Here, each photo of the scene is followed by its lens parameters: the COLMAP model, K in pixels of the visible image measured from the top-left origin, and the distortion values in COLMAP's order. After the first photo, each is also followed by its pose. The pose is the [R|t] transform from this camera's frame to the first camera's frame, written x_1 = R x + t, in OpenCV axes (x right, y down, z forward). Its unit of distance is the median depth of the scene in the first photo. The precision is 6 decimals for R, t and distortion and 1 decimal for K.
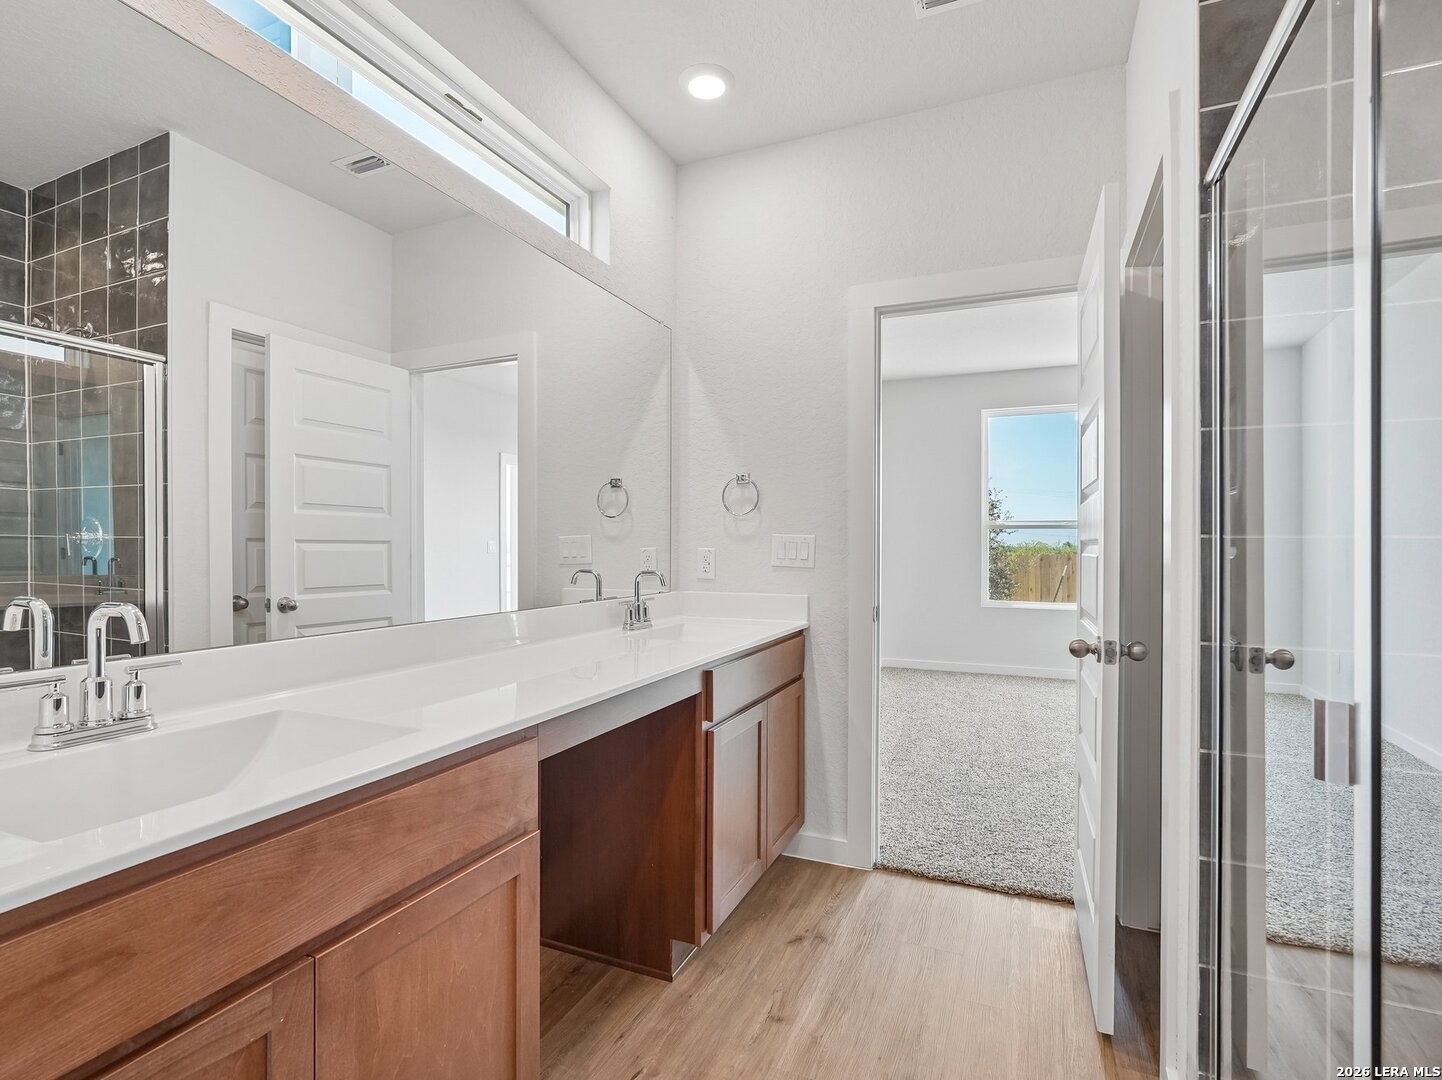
lens RADIAL K [[730.7, 0, 714.7], [0, 730.7, 544.2], [0, 0, 1]] dist [-0.000470, 0.003491]
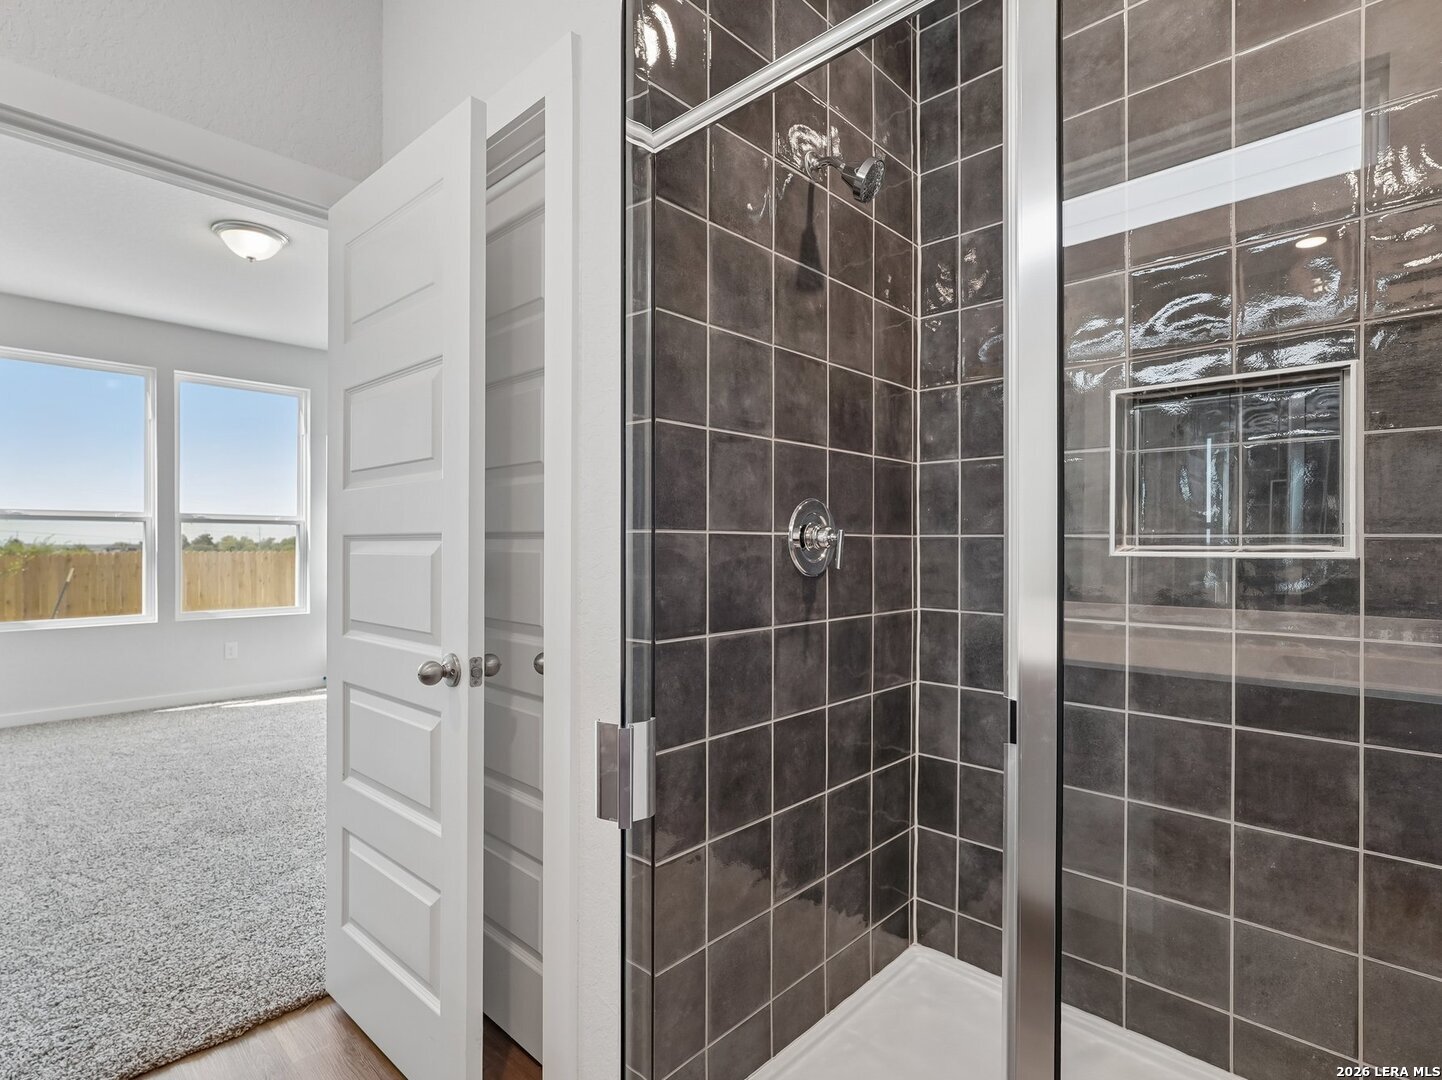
lens RADIAL K [[730.7, 0, 718.1], [0, 730.7, 546.6], [0, 0, 1]] dist [-0.000470, 0.003491]
pose [[0.338457, -0.006358, 0.940961, -0.088533], [-0.002926, 0.999965, 0.007810, -0.000097], [-0.940977, -0.005396, 0.338426, 0.292302]]
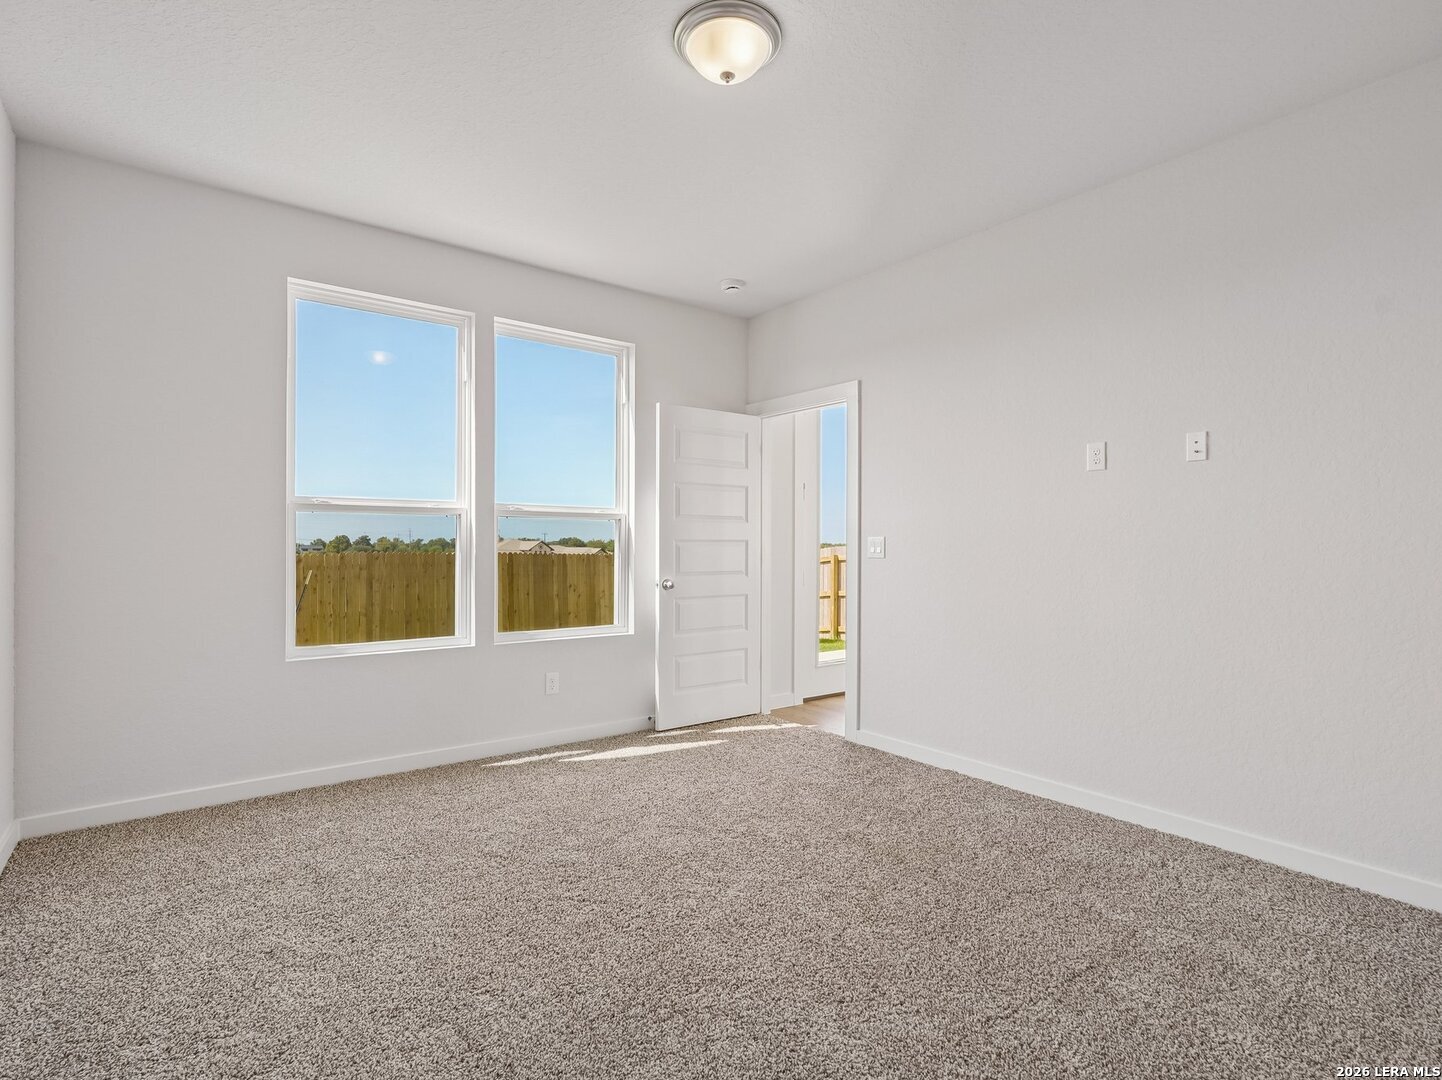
lens RADIAL K [[730.7, 0, 707.1], [0, 730.7, 541.2], [0, 0, 1]] dist [-0.000470, 0.003491]
pose [[0.489856, 0.000629, 0.871803, 0.167759], [-0.001563, 0.999999, 0.000157, 0.005909], [-0.871802, -0.001439, 0.489857, 1.194511]]
